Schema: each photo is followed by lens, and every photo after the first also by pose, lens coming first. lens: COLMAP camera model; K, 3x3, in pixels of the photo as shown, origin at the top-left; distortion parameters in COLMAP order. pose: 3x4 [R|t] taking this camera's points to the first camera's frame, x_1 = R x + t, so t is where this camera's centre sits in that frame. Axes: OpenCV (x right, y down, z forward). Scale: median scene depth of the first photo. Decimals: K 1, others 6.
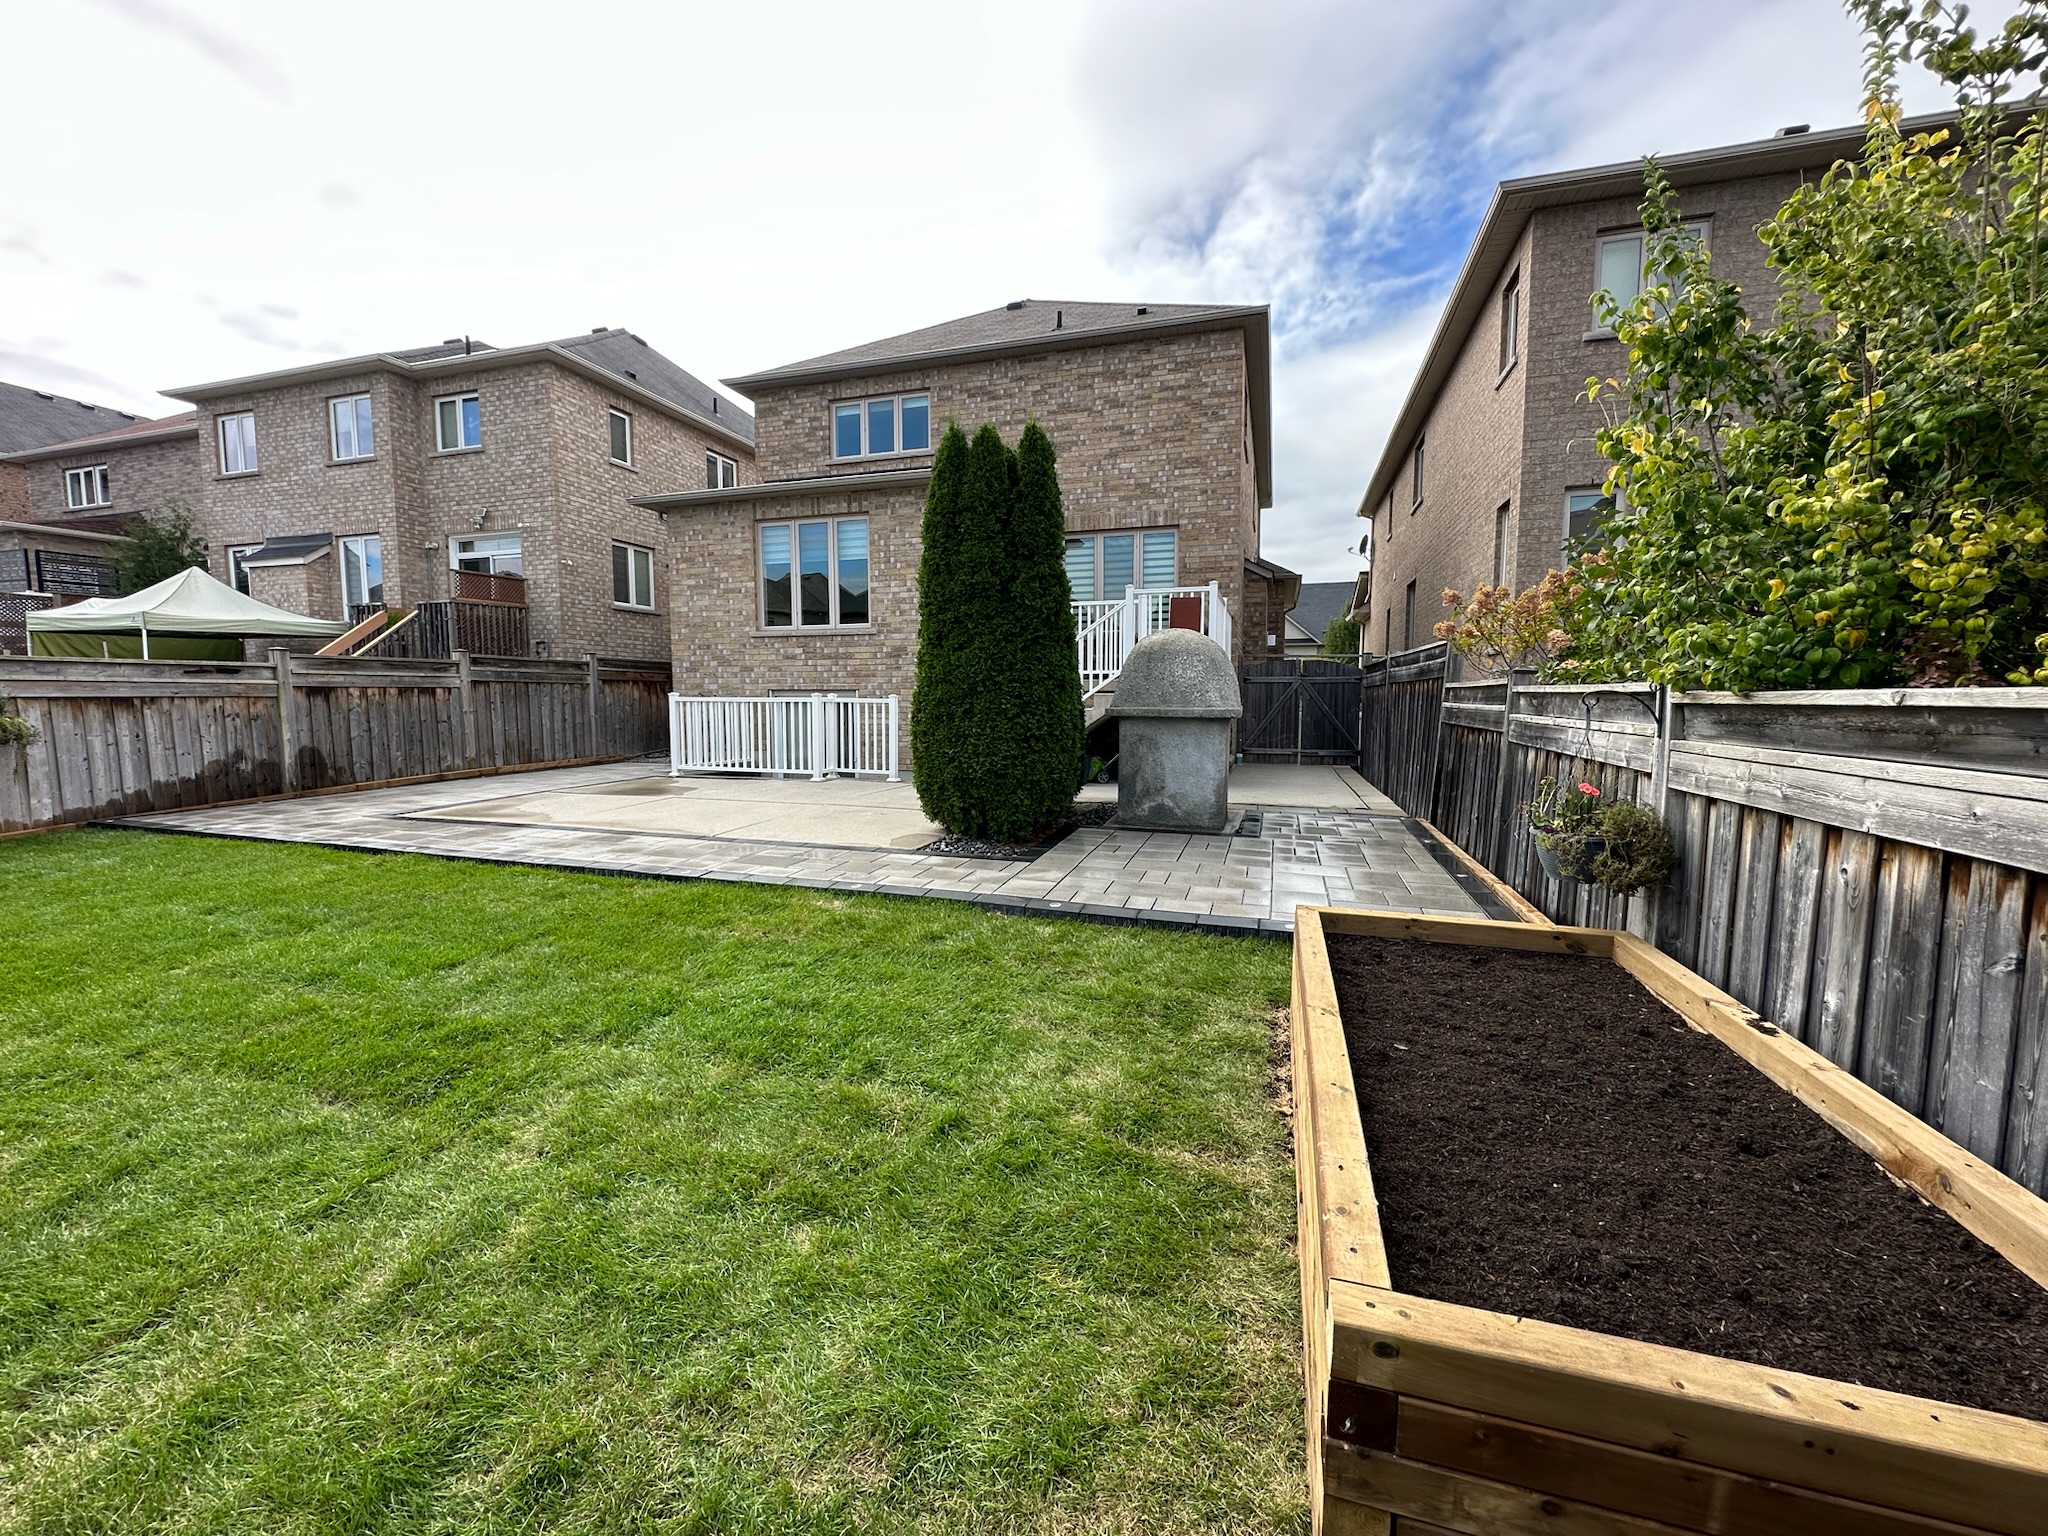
lens RADIAL K [[839.6, 0, 985.0], [0, 839.6, 764.8], [0, 0, 1]] dist [0.001416, 0.000270]
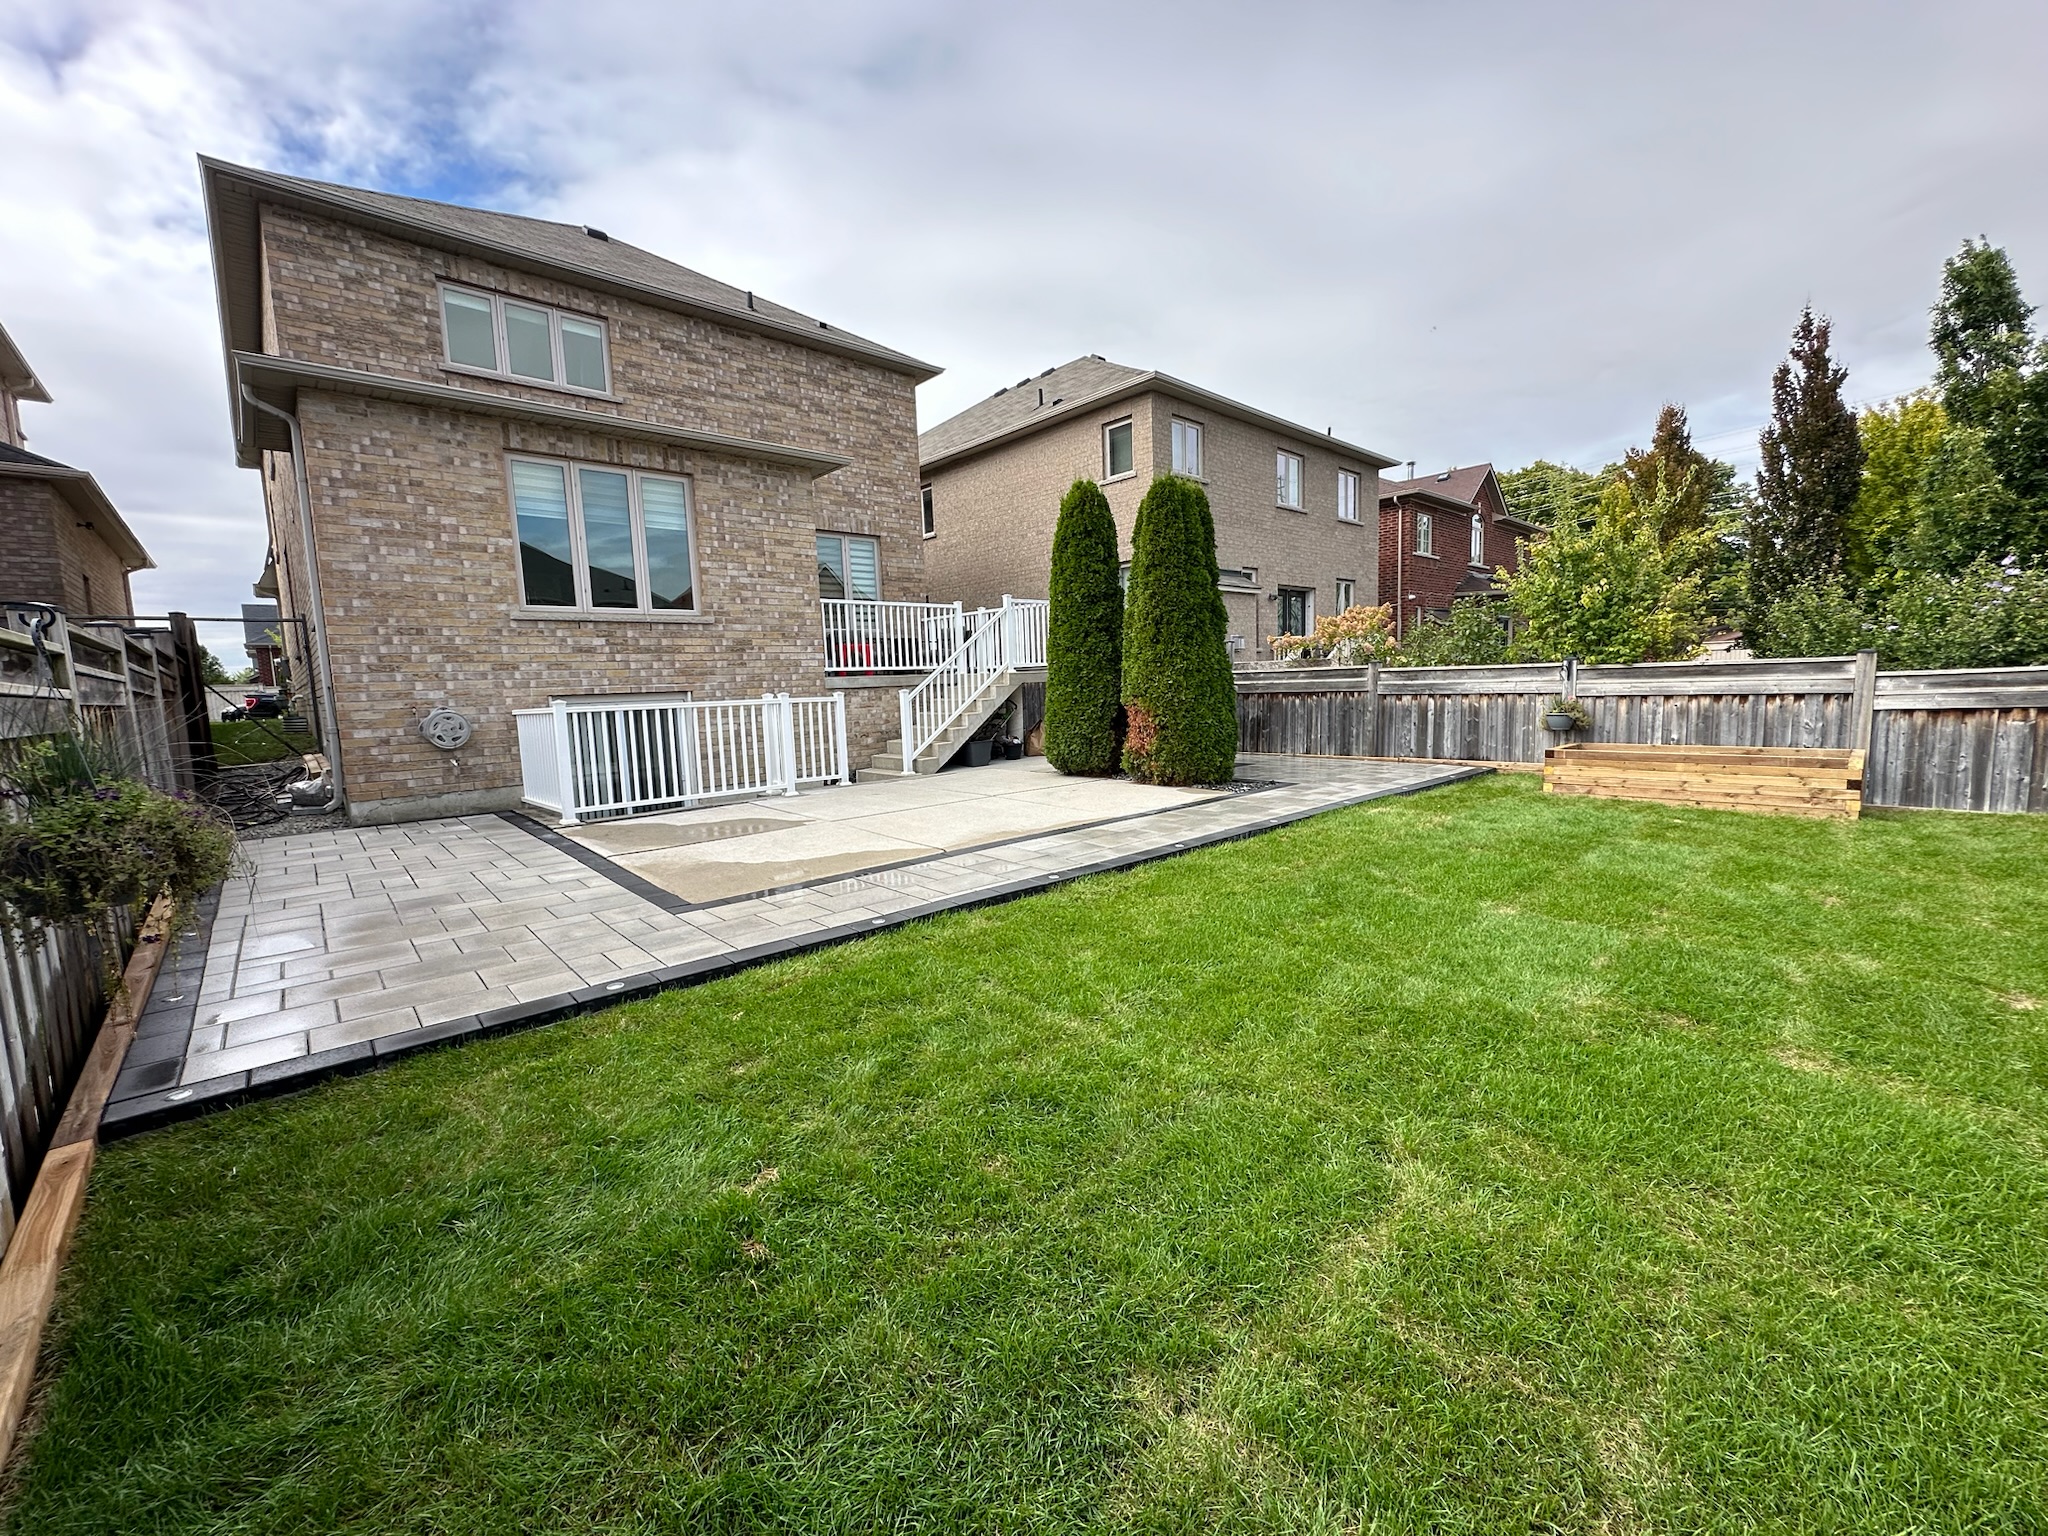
lens RADIAL K [[820.3, 0, 1017.5], [0, 820.3, 769.6], [0, 0, 1]] dist [-0.000473, 0.000685]
pose [[0.488503, -0.112373, 0.865296, -0.671426], [0.105912, 0.991976, 0.069032, -0.034148], [-0.866110, 0.057923, 0.496486, 0.323622]]
